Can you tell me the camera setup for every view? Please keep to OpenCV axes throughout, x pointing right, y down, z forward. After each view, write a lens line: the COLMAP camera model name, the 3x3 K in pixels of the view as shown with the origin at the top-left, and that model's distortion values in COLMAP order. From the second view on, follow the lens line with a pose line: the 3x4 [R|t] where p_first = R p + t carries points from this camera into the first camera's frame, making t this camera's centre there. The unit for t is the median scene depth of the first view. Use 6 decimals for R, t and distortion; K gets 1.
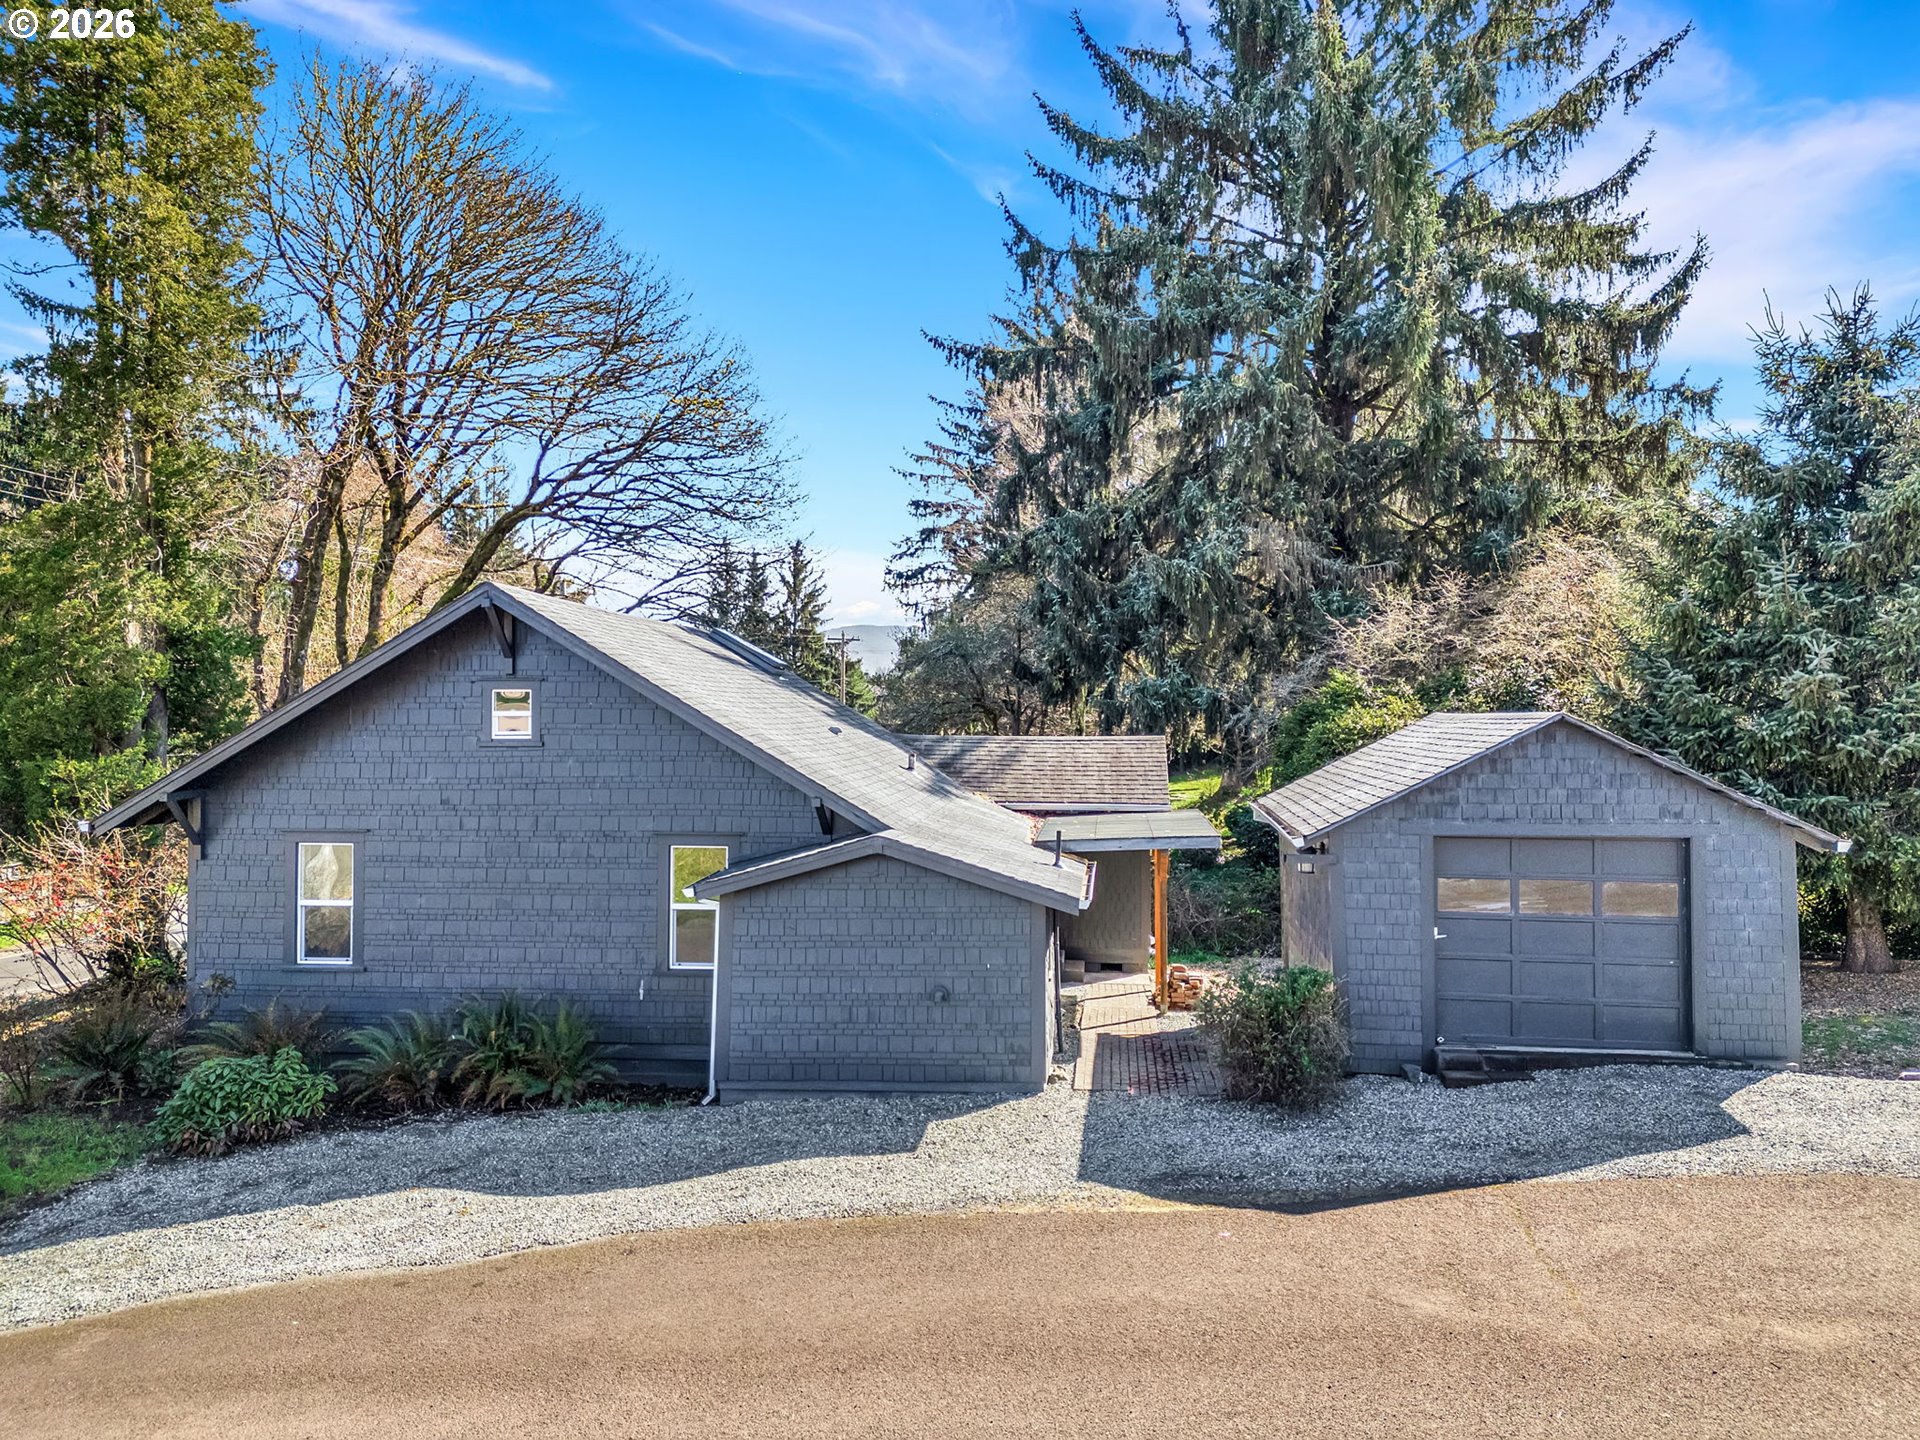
lens RADIAL K [[1474.1, 0, 963.0], [0, 1474.1, 718.8], [0, 0, 1]] dist [0.023424, -0.007656]
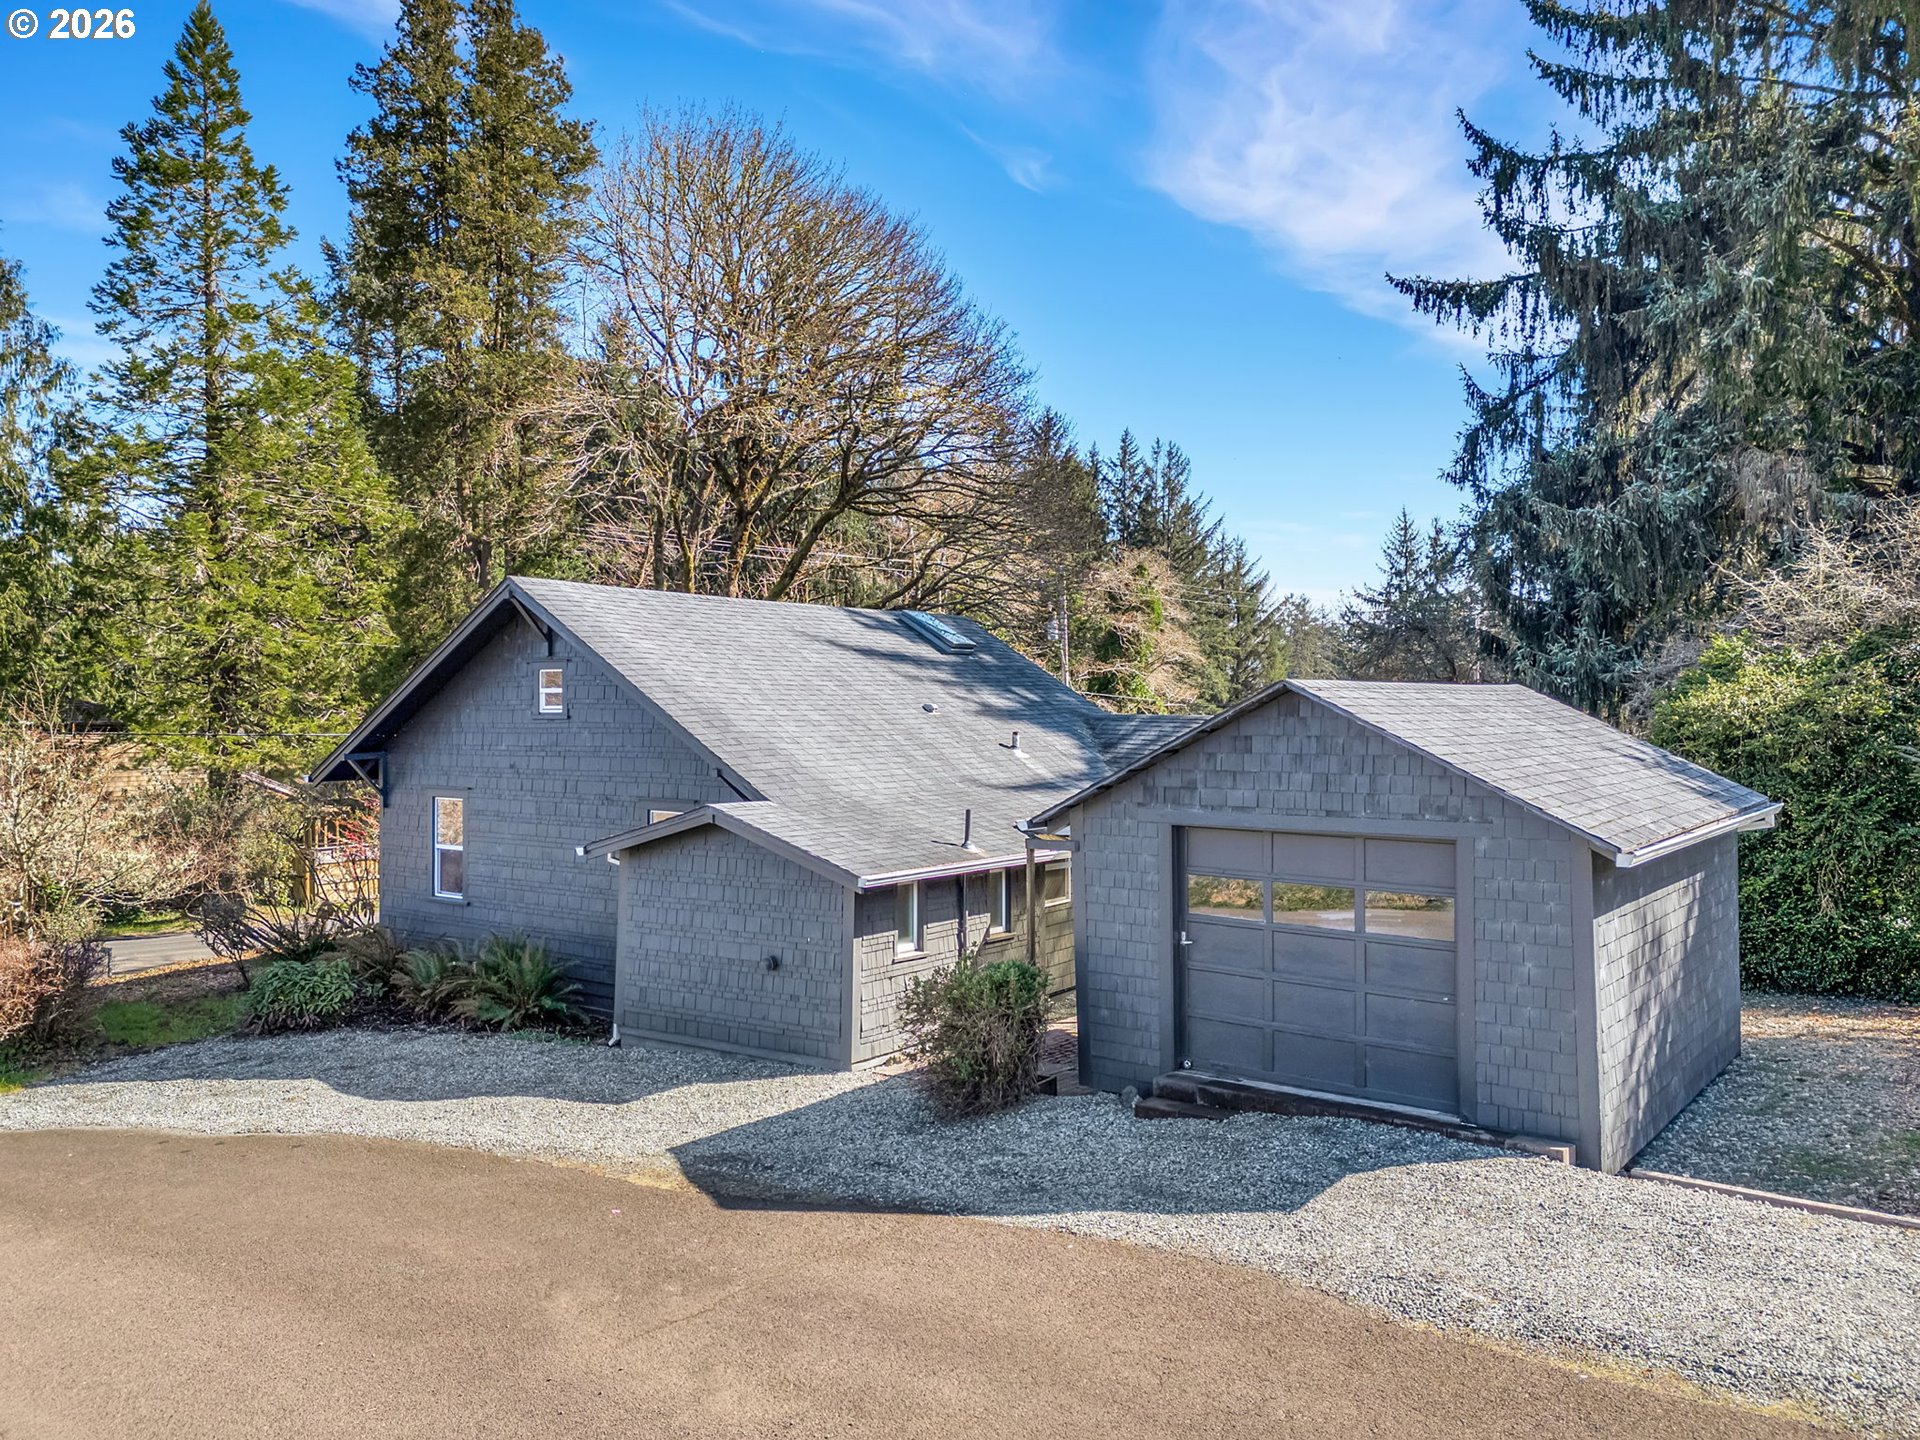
lens RADIAL K [[1474.1, 0, 962.3], [0, 1474.1, 715.6], [0, 0, 1]] dist [0.023424, -0.007656]
pose [[0.862982, 0.002306, -0.505230, 0.553222], [0.003271, 0.999943, 0.010153, 0.005458], [0.505225, -0.010414, 0.862925, 0.169244]]
